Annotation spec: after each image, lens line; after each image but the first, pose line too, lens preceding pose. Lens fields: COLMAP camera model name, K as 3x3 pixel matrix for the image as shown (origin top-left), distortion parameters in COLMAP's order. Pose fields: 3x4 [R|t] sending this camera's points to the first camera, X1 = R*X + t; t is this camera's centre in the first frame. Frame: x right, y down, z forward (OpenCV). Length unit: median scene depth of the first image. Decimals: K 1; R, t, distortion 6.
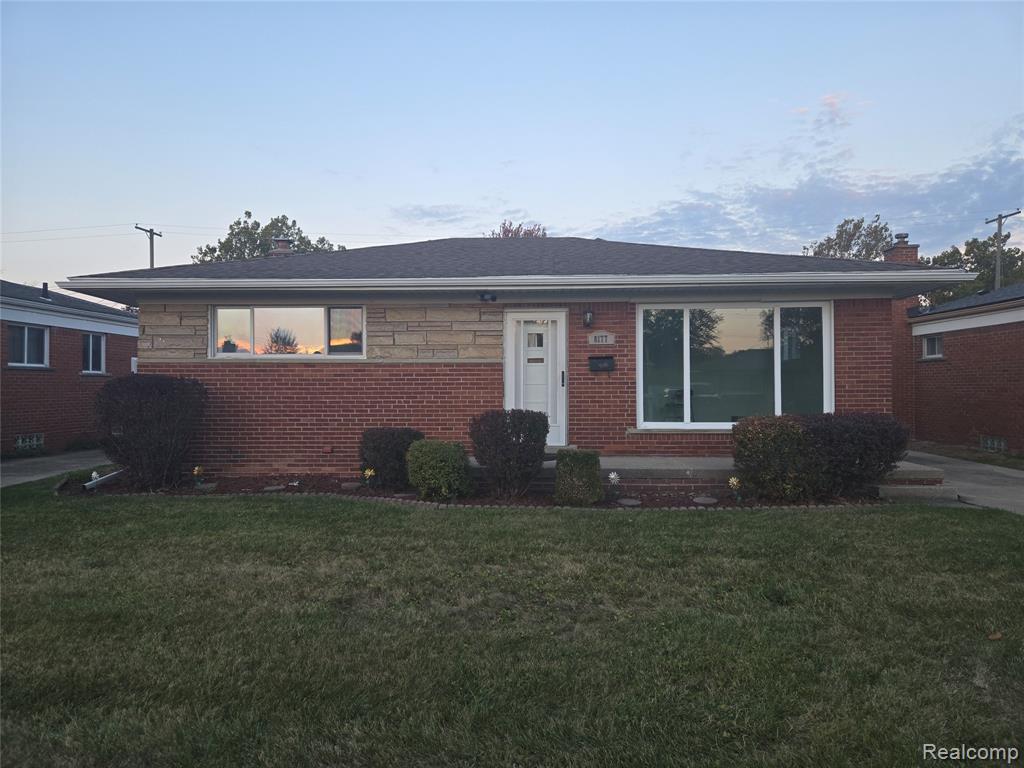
lens RADIAL K [[691.3, 0, 508.2], [0, 691.3, 382.8], [0, 0, 1]] dist [0.051774, -0.017994]
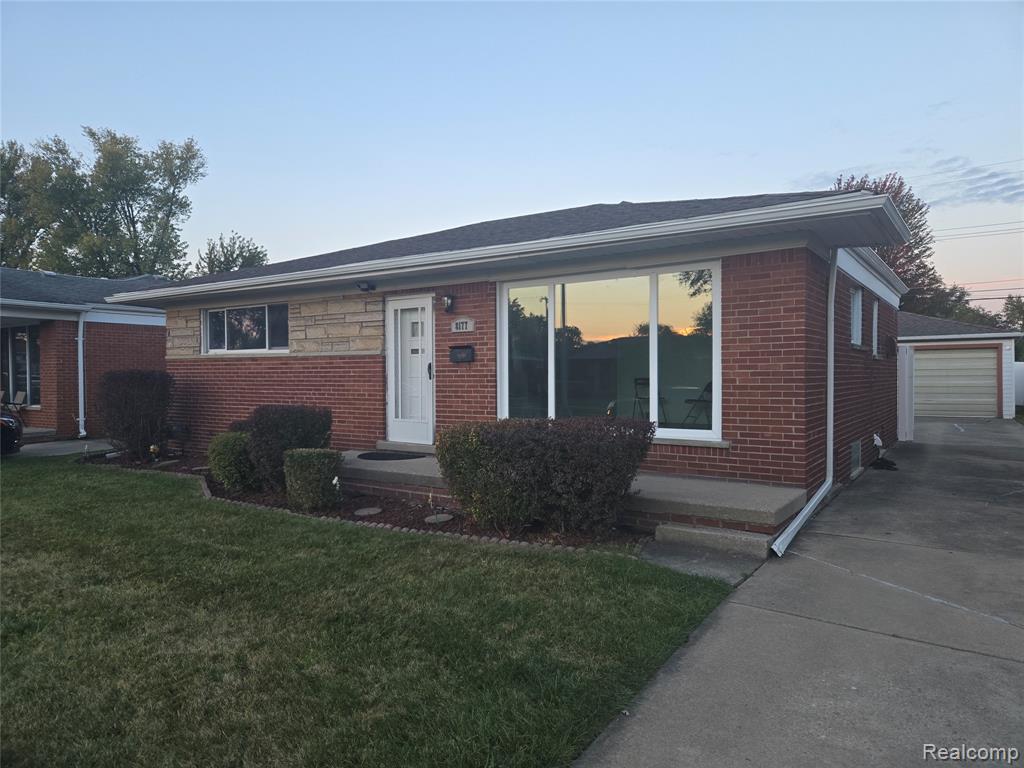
lens RADIAL K [[691.3, 0, 501.2], [0, 691.3, 388.1], [0, 0, 1]] dist [0.051774, -0.017994]
pose [[0.846032, 0.009297, -0.533052, 0.643515], [0.004301, 0.999696, 0.024262, -0.005108], [0.533115, -0.022820, 0.845735, 0.281076]]
